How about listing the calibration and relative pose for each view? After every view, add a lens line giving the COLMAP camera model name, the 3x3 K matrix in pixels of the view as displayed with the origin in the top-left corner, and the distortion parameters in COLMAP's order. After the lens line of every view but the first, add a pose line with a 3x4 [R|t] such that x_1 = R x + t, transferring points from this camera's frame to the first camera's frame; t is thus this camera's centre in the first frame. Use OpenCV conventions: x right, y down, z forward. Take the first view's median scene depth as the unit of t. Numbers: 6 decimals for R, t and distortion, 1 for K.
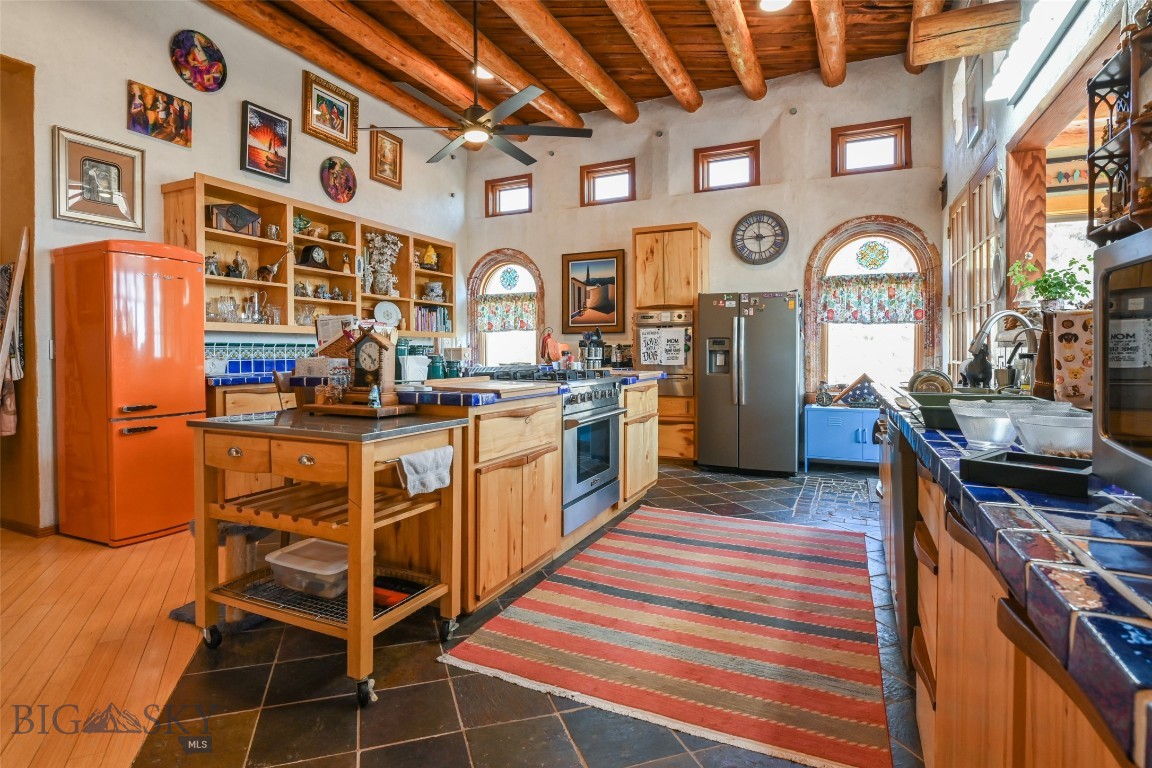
lens RADIAL K [[591.1, 0, 543.3], [0, 591.1, 360.5], [0, 0, 1]] dist [-0.017211, 0.000194]
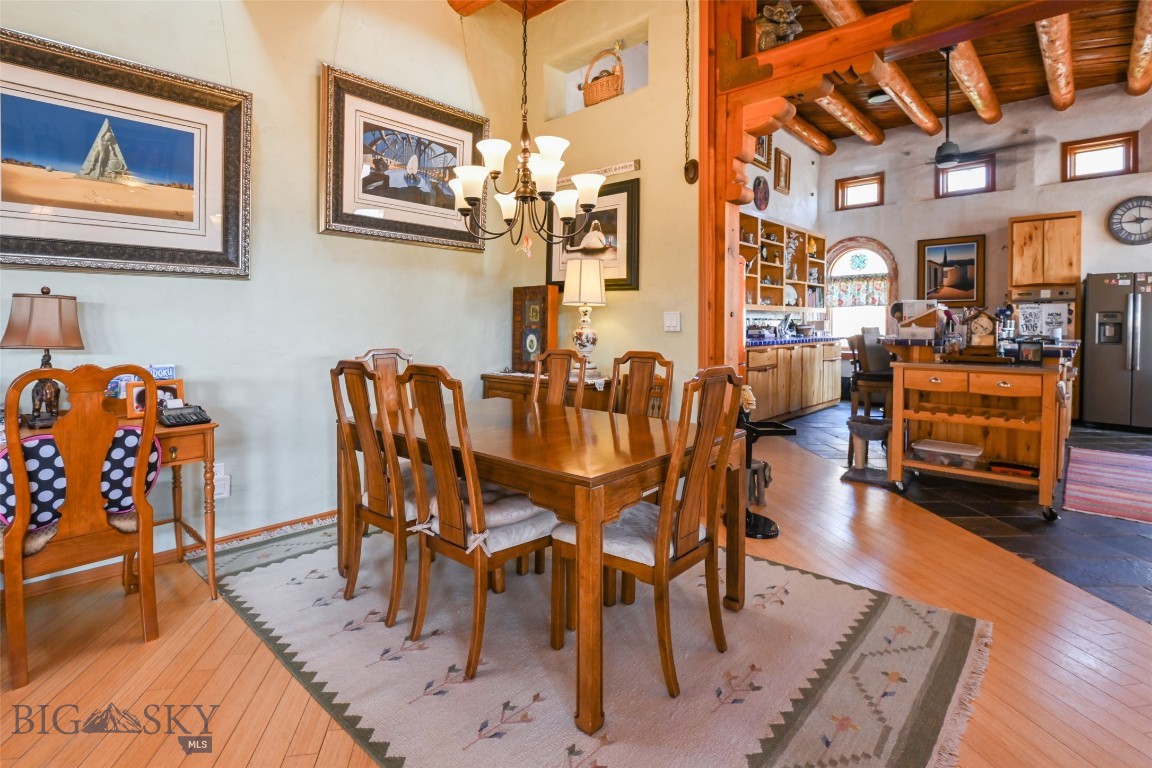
lens RADIAL K [[591.1, 0, 509.8], [0, 591.1, 333.8], [0, 0, 1]] dist [-0.017211, 0.000194]
pose [[0.955136, 0.006488, -0.296095, -0.458566], [-0.005626, 0.999977, 0.003764, 0.005948], [0.296113, -0.001929, 0.955151, -0.400162]]
